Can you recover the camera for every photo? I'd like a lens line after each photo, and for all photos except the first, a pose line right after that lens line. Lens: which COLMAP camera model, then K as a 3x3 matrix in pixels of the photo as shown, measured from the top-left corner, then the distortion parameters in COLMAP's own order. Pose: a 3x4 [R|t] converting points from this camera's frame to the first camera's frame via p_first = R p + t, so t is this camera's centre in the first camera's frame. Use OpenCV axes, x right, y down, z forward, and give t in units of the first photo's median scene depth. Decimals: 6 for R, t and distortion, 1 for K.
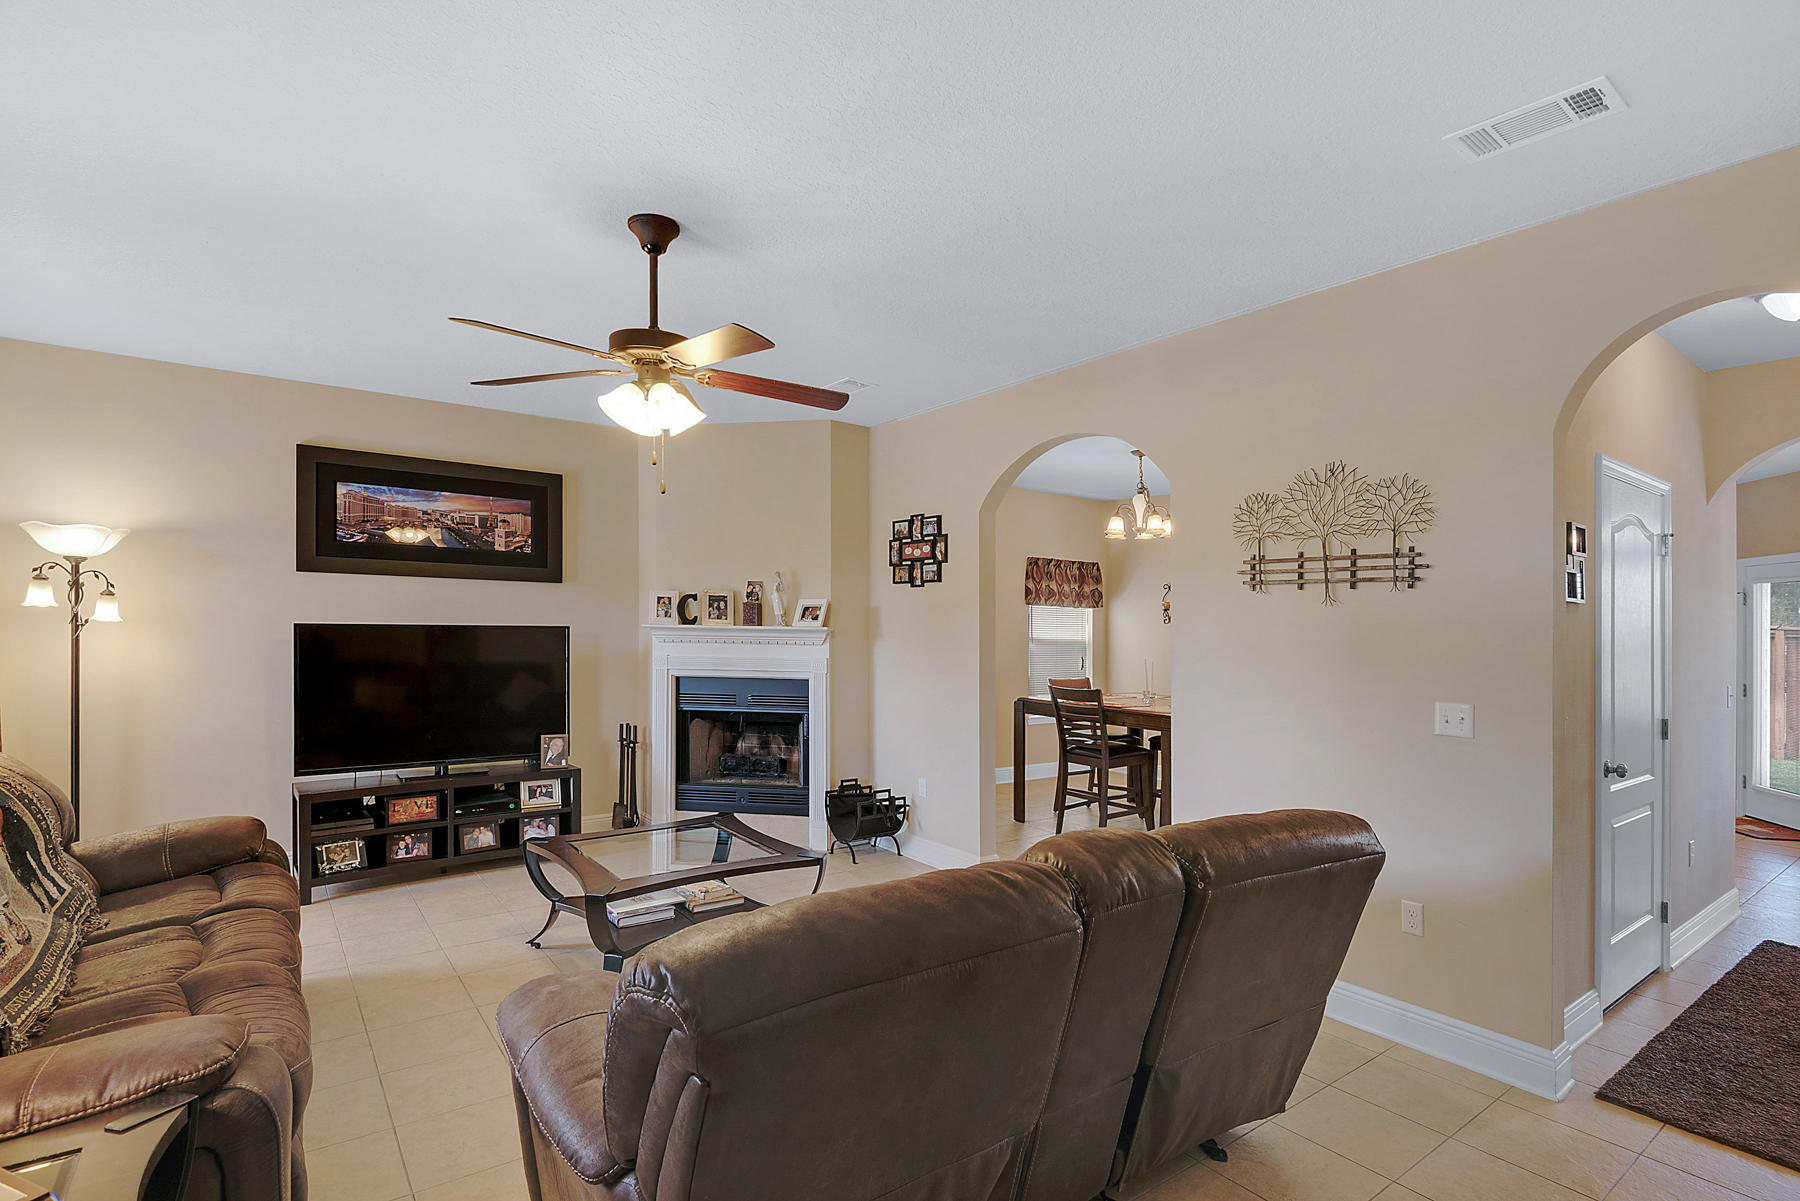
lens RADIAL K [[856.3, 0, 917.1], [0, 856.3, 648.9], [0, 0, 1]] dist [0.014315, -0.012298]
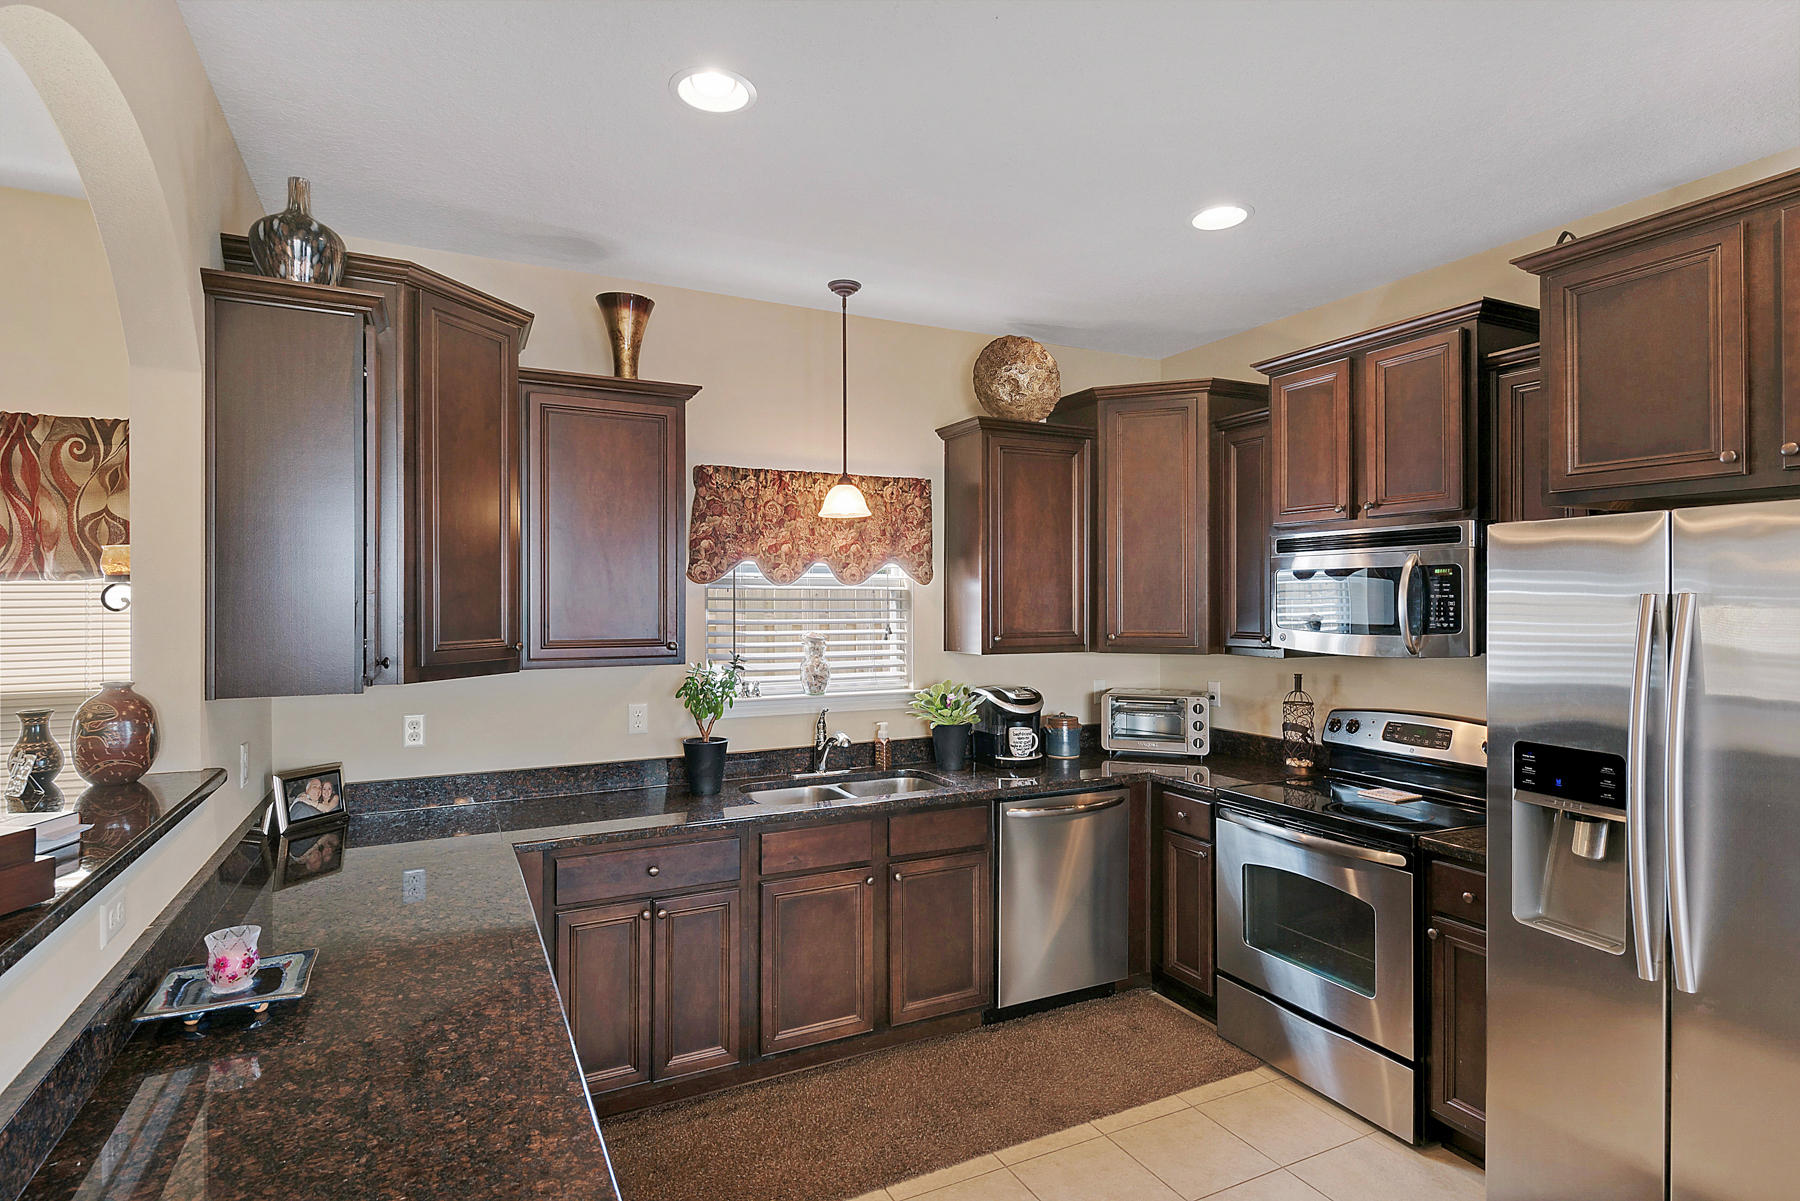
lens RADIAL K [[948.8, 0, 913.2], [0, 948.8, 608.0], [0, 0, 1]] dist [0.018146, -0.016339]
pose [[0.979693, -0.020299, -0.199475, 0.931748], [0.016135, 0.999617, -0.022478, -0.044467], [0.199855, 0.018803, 0.979645, 1.297567]]
